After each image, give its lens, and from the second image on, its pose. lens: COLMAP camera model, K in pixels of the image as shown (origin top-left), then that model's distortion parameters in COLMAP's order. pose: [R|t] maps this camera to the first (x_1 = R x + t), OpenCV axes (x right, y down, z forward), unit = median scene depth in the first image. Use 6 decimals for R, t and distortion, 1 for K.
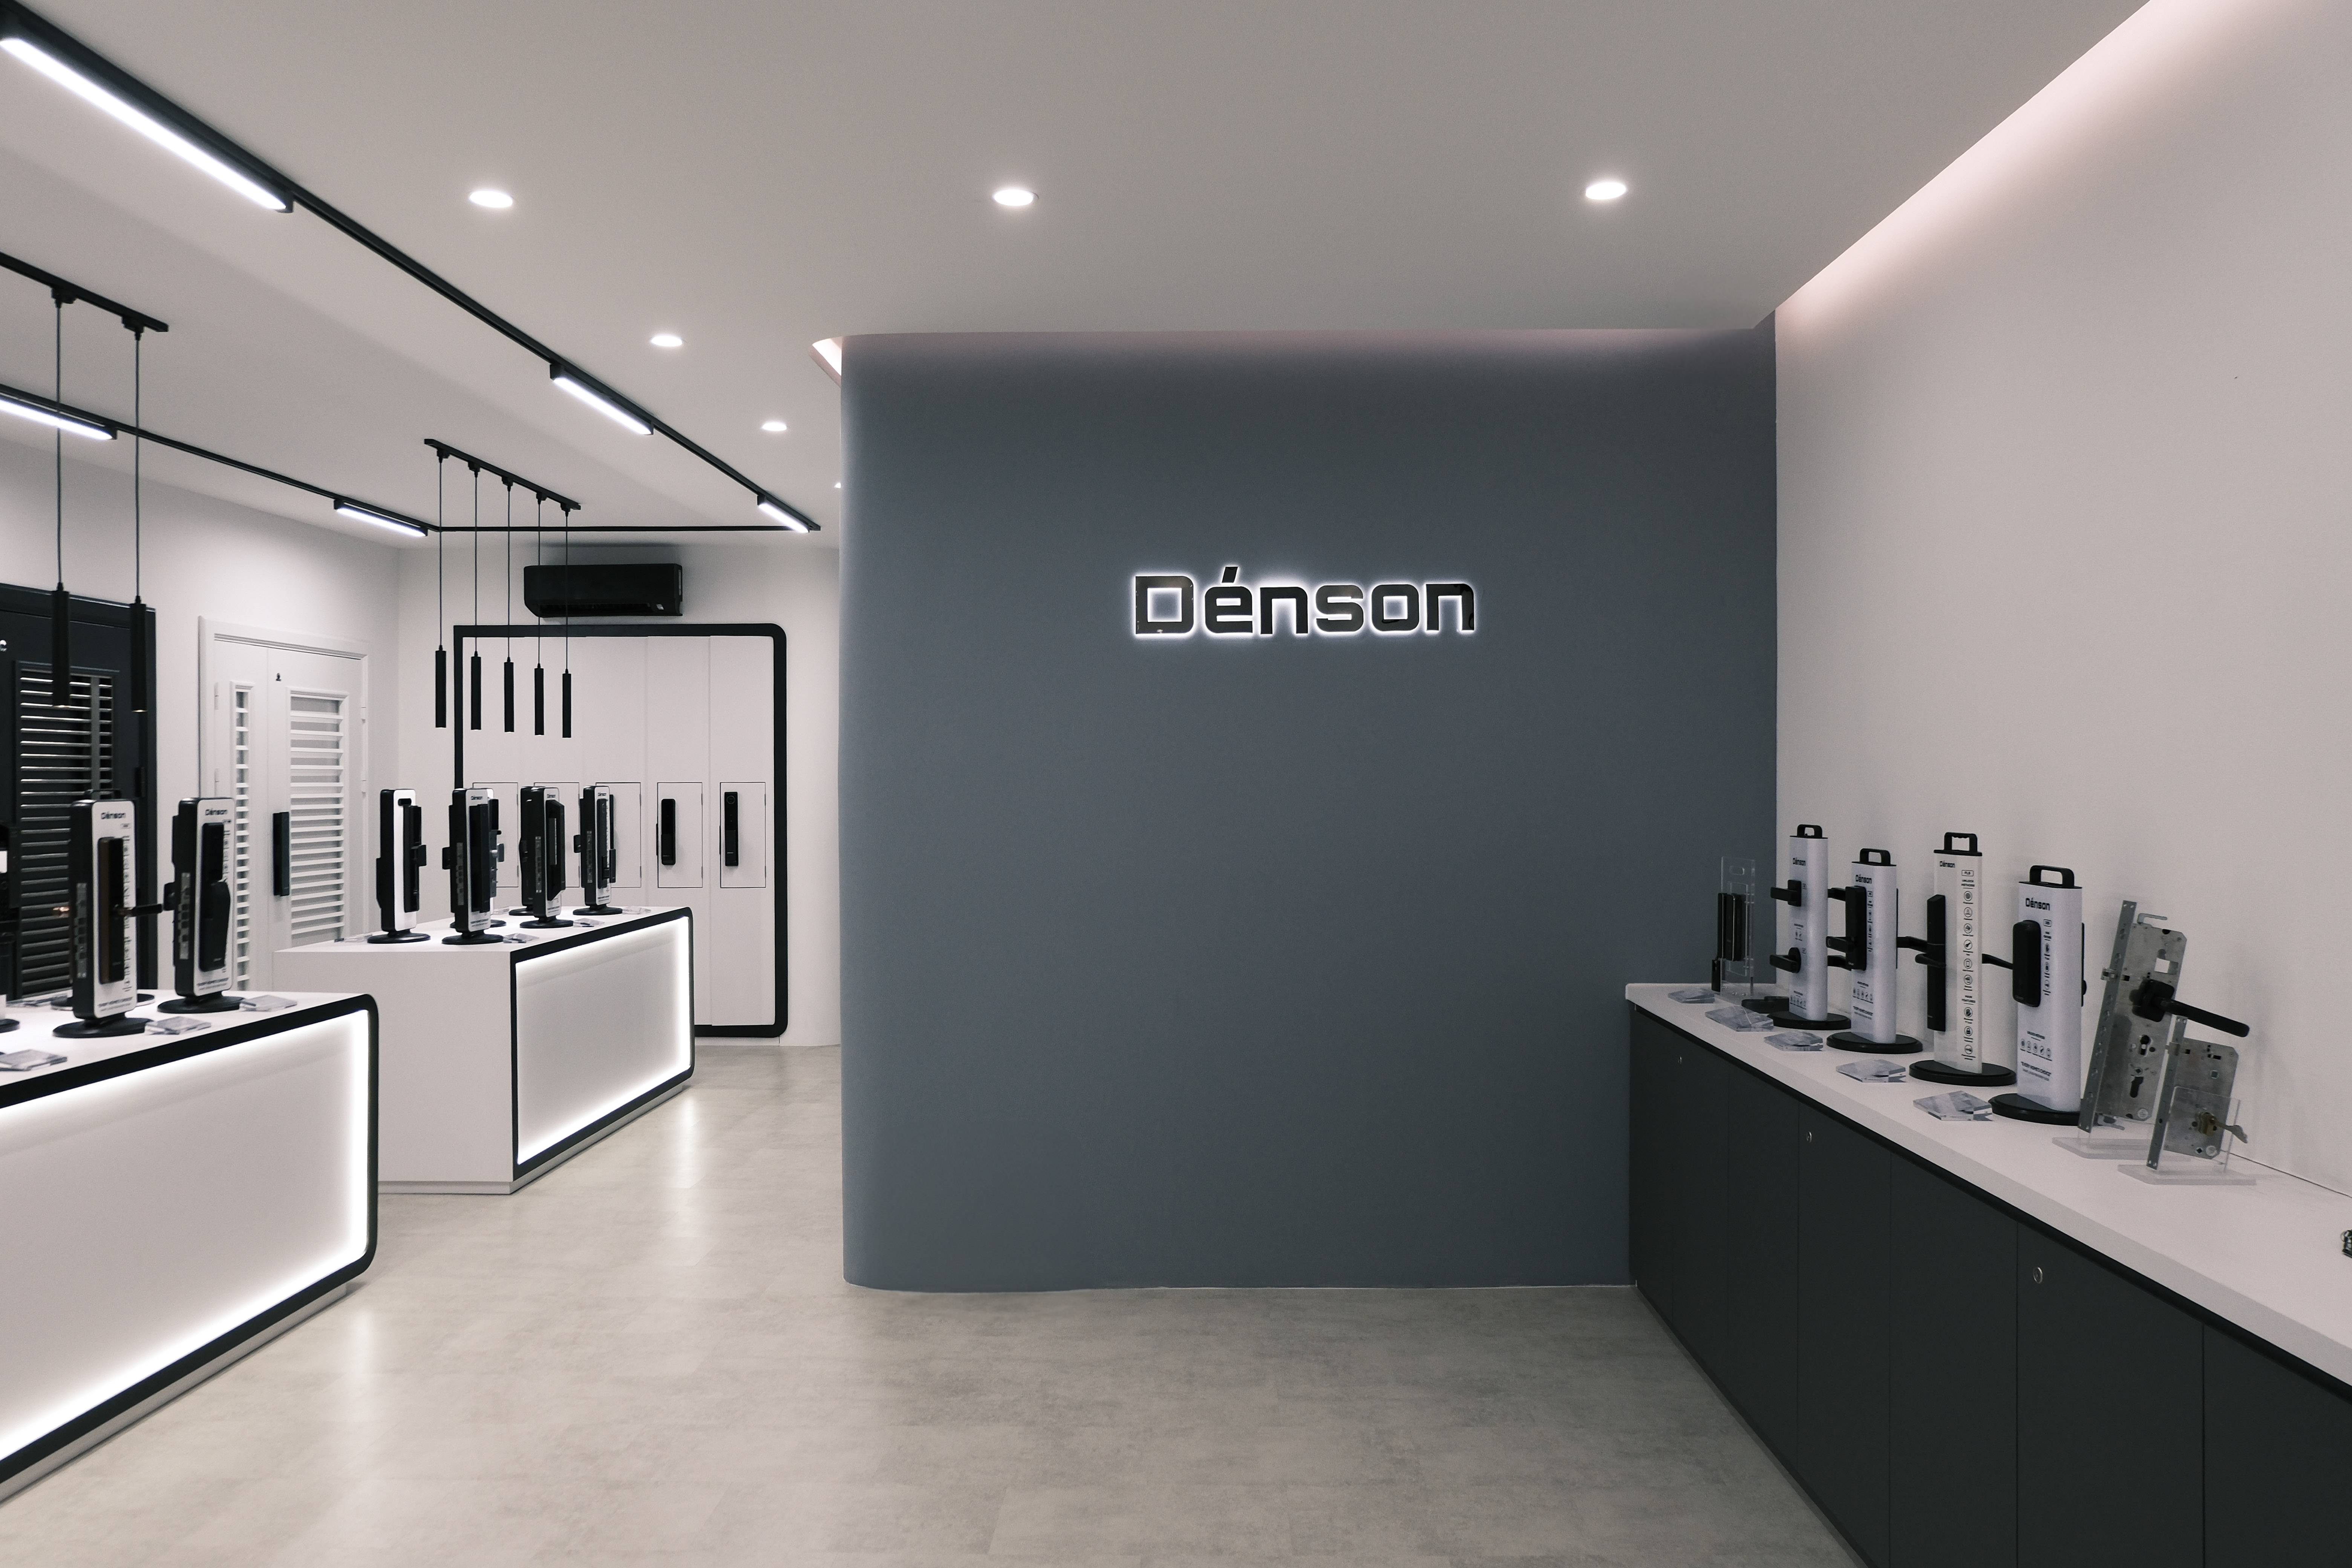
lens RADIAL K [[1598.6, 0, 1176.0], [0, 1598.6, 784.0], [0, 0, 1]] dist [-0.042916, 0.055618]
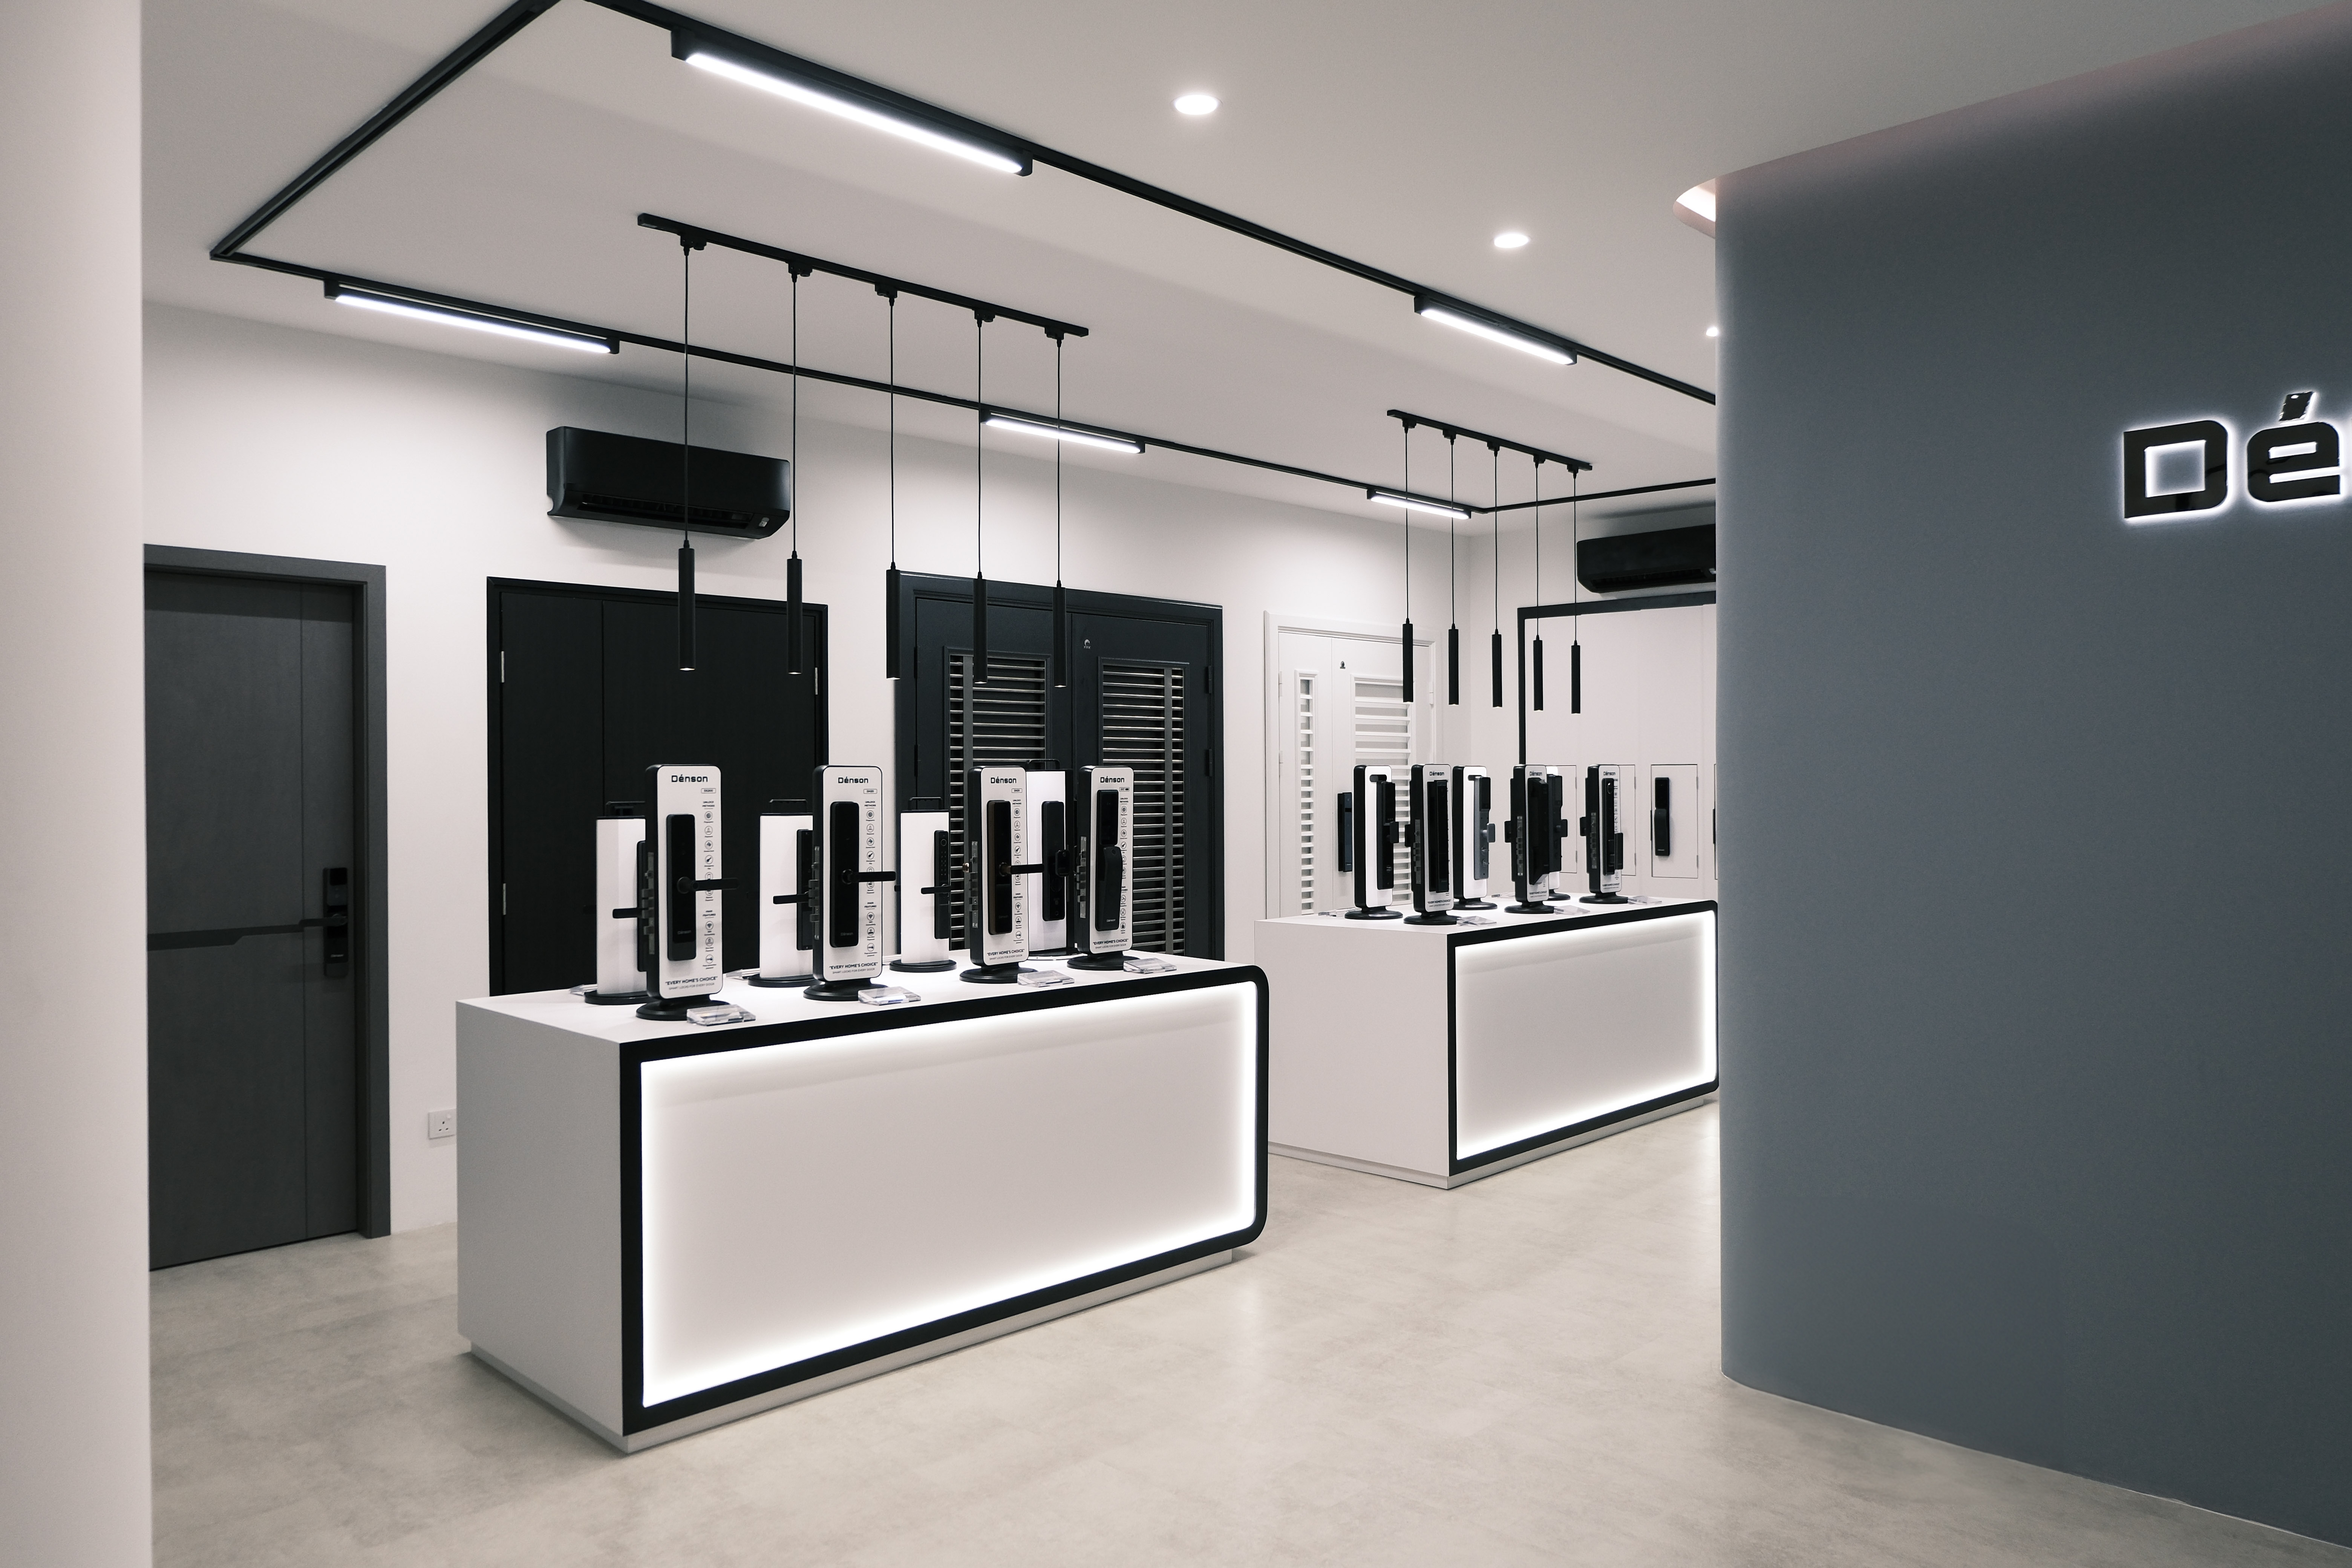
lens RADIAL K [[1598.6, 0, 1176.0], [0, 1598.6, 784.0], [0, 0, 1]] dist [-0.042916, 0.055618]
pose [[0.729280, 0.001104, -0.684214, 0.137795], [0.000141, 0.999998, 0.001764, 0.016784], [0.684215, -0.001383, 0.729279, 0.232034]]
